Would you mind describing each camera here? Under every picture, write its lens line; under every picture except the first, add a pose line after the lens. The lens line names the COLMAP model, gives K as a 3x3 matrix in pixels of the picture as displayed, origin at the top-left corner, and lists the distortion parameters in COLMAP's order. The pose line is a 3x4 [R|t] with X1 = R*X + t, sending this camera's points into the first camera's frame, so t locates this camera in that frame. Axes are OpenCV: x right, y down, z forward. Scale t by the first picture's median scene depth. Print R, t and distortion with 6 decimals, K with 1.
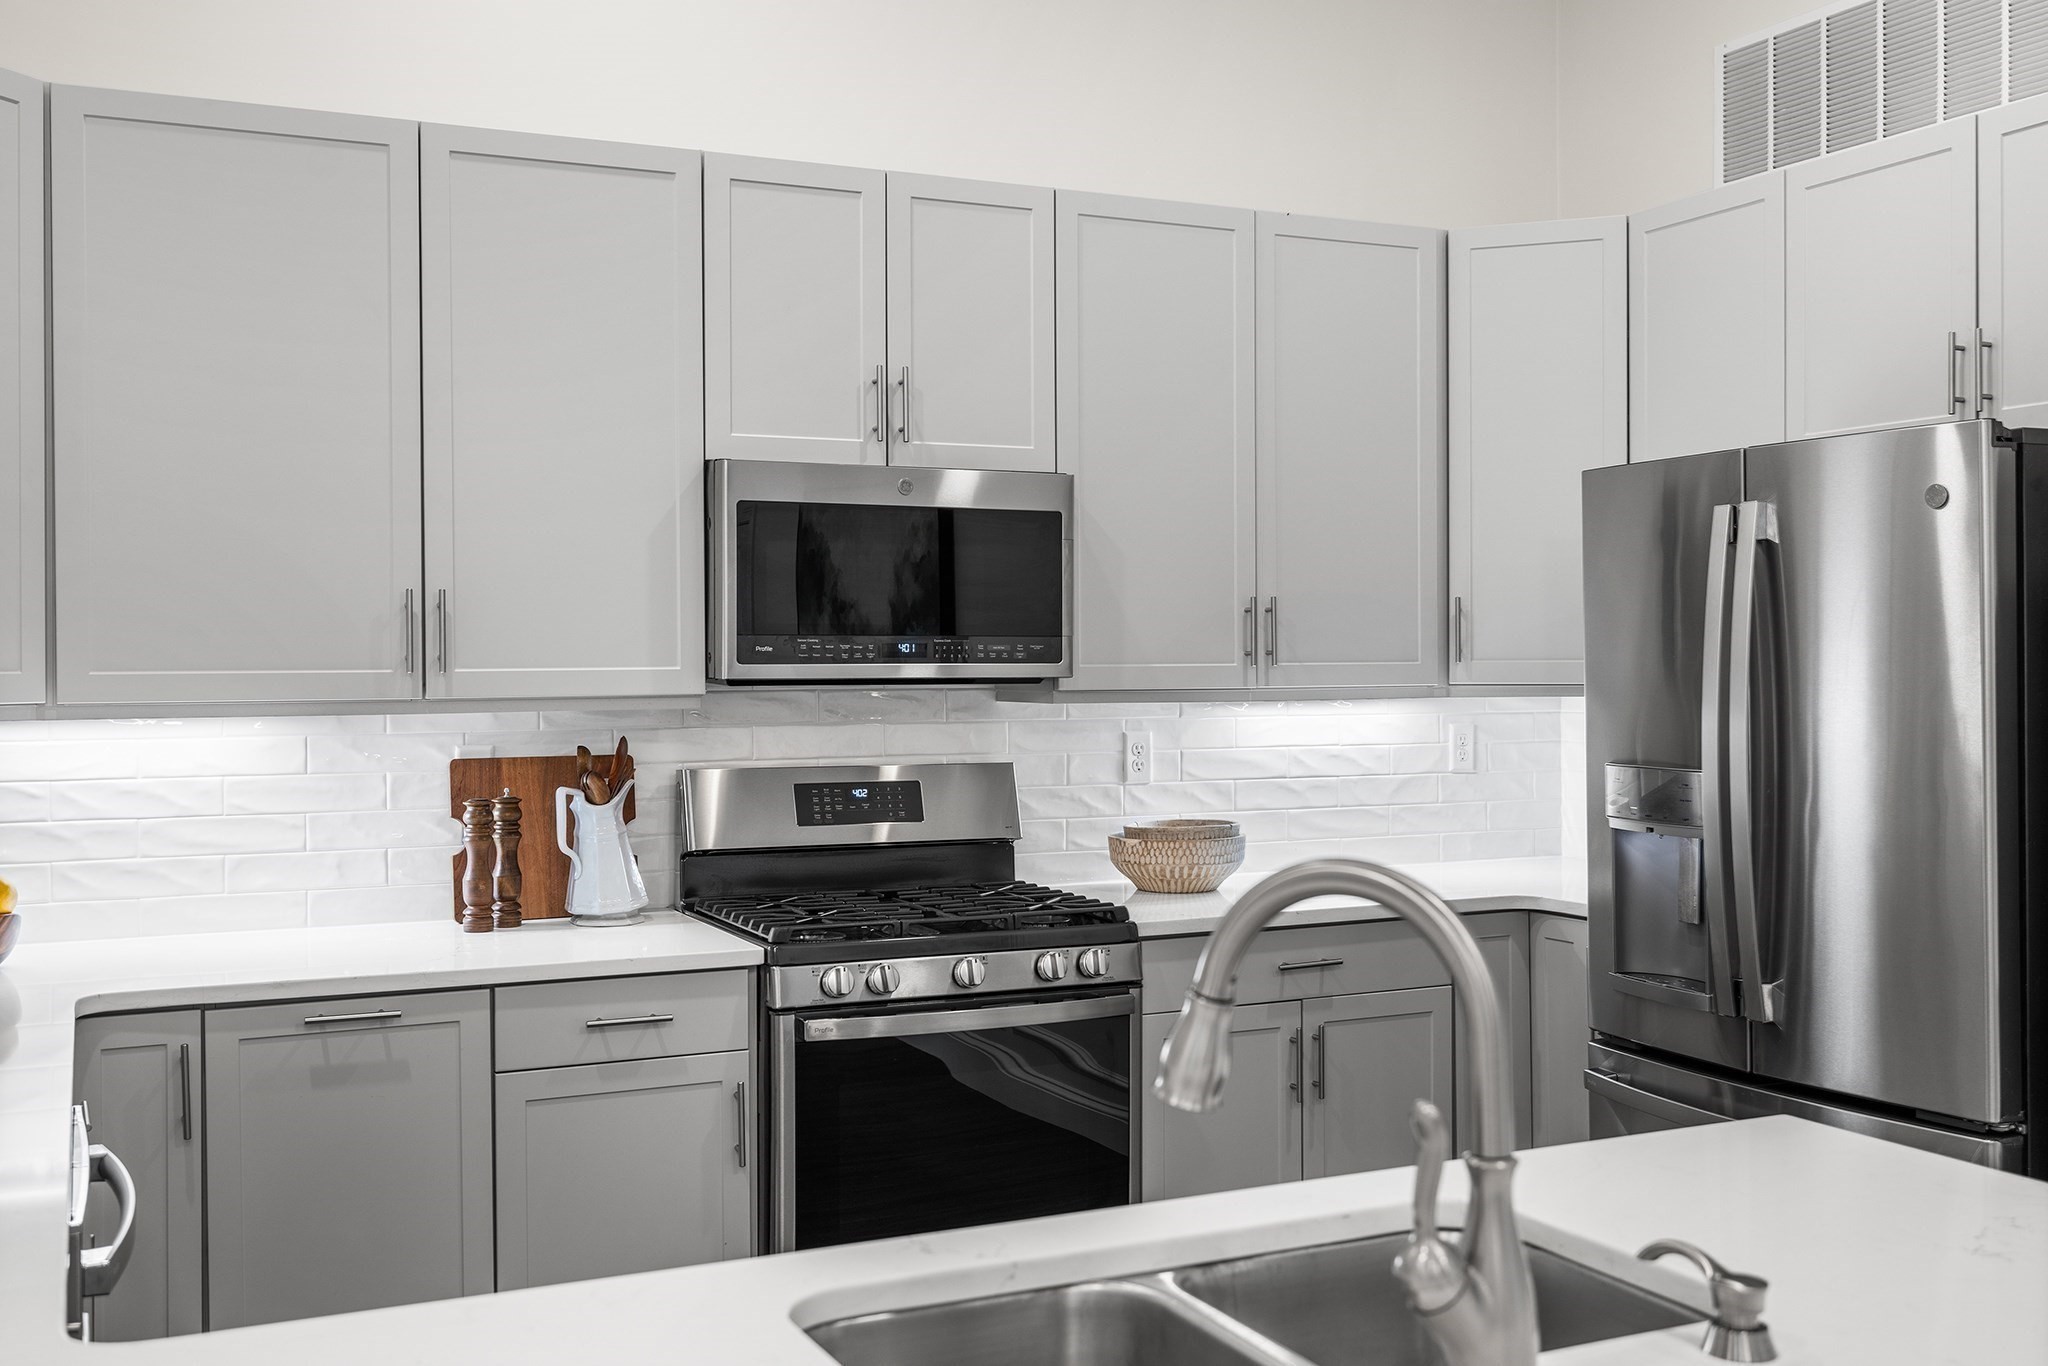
lens RADIAL K [[1998.9, 0, 1024.0], [0, 1998.9, 683.0], [0, 0, 1]] dist [-0.006886, -0.007988]
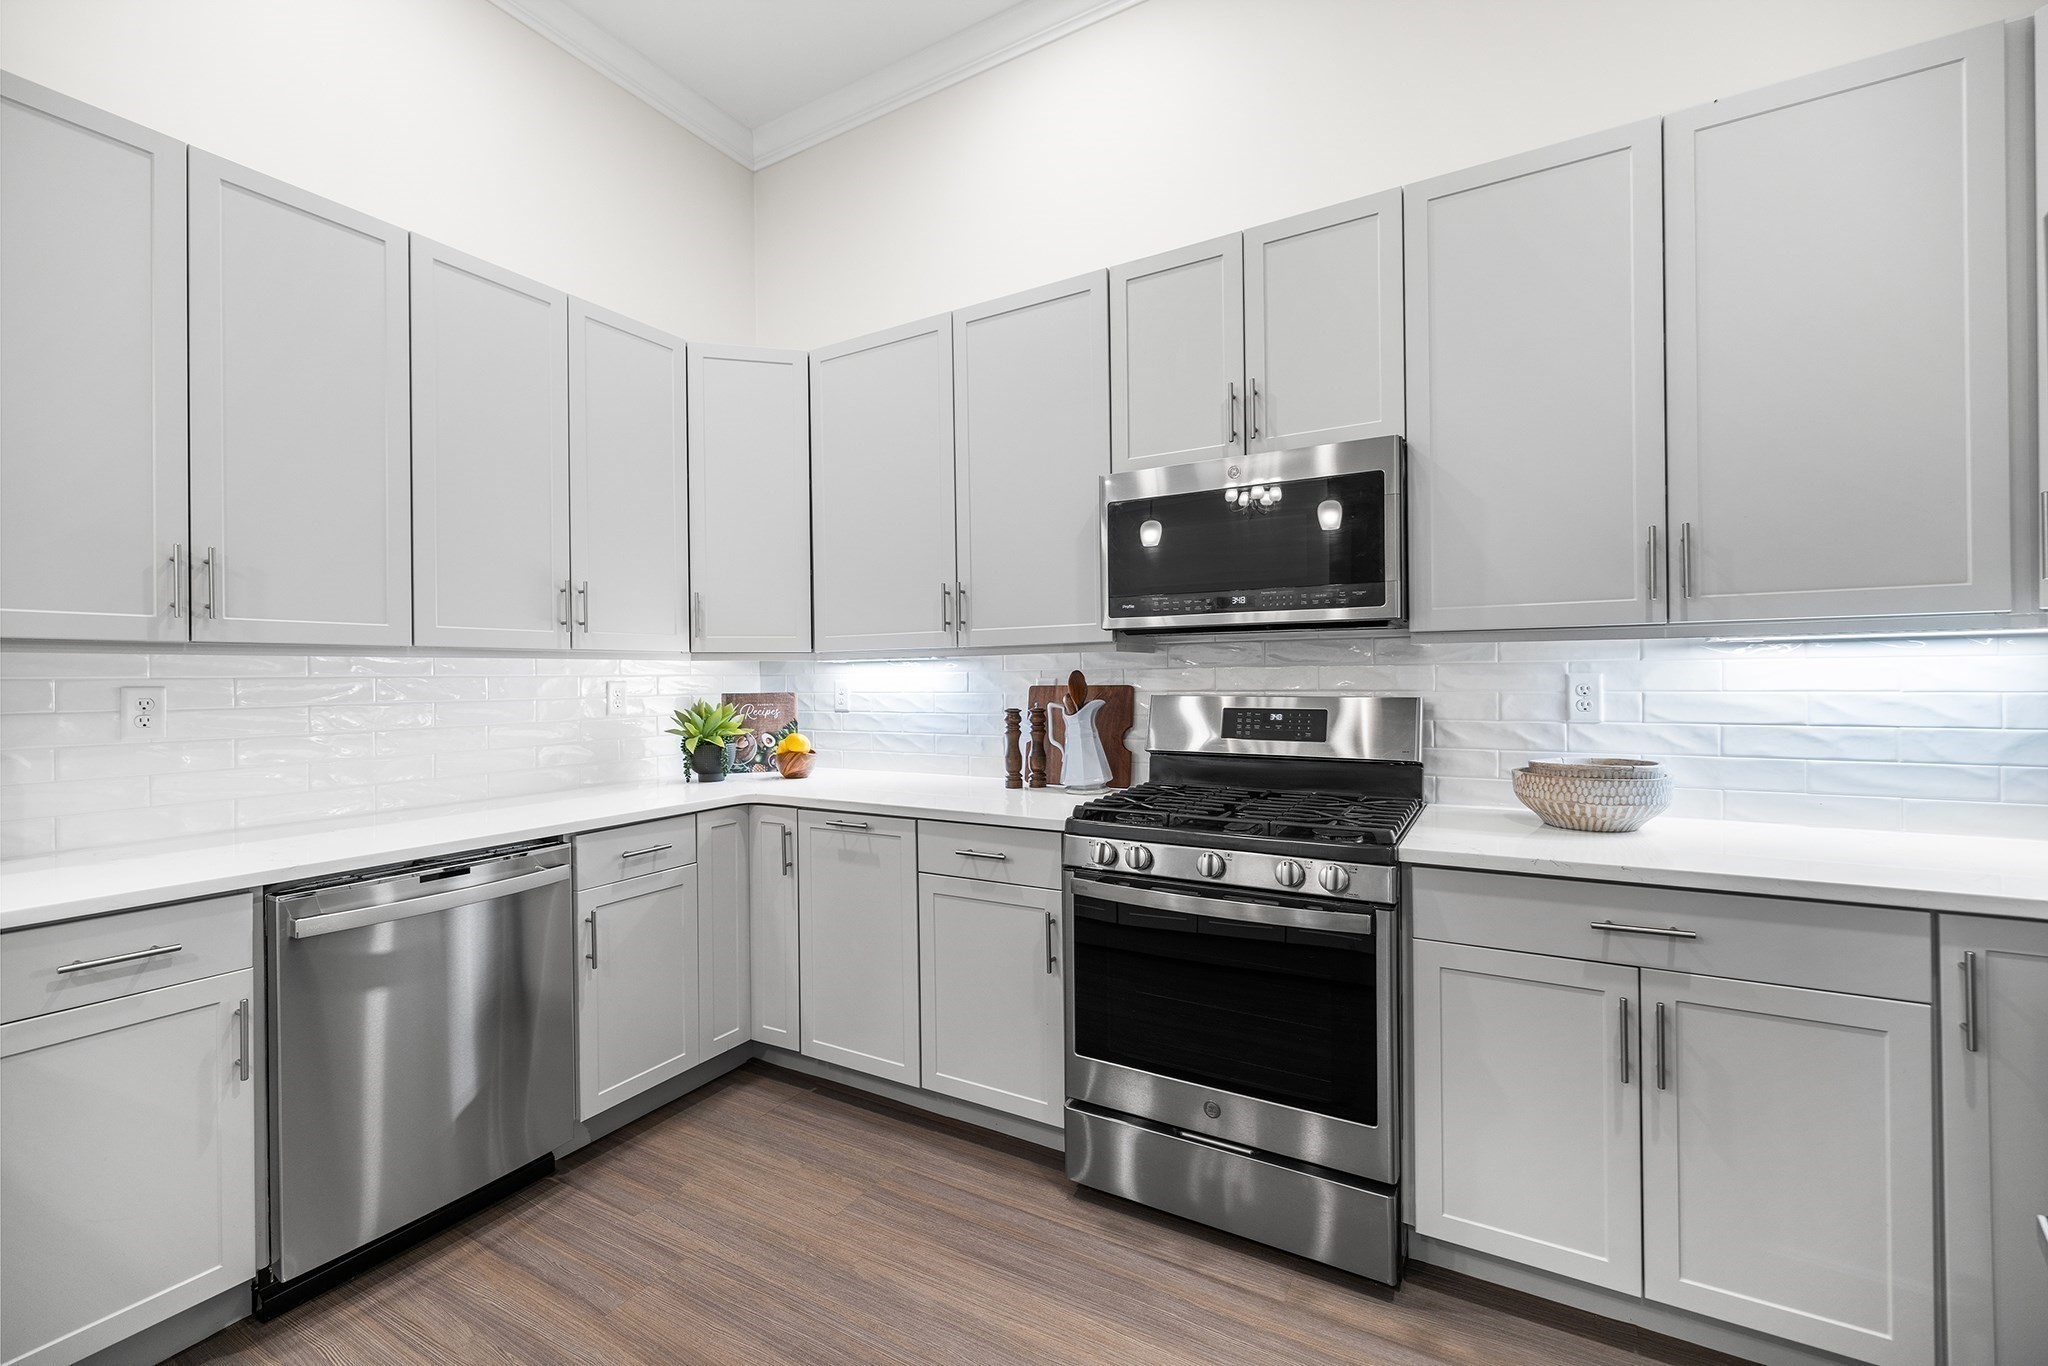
lens RADIAL K [[854.9, 0, 1016.2], [0, 854.9, 675.5], [0, 0, 1]] dist [0.000494, -0.000056]
pose [[0.564091, -0.001889, -0.825710, 0.294816], [-0.001053, 0.999995, -0.003007, 0.030461], [0.825712, 0.002566, 0.564086, 0.555997]]
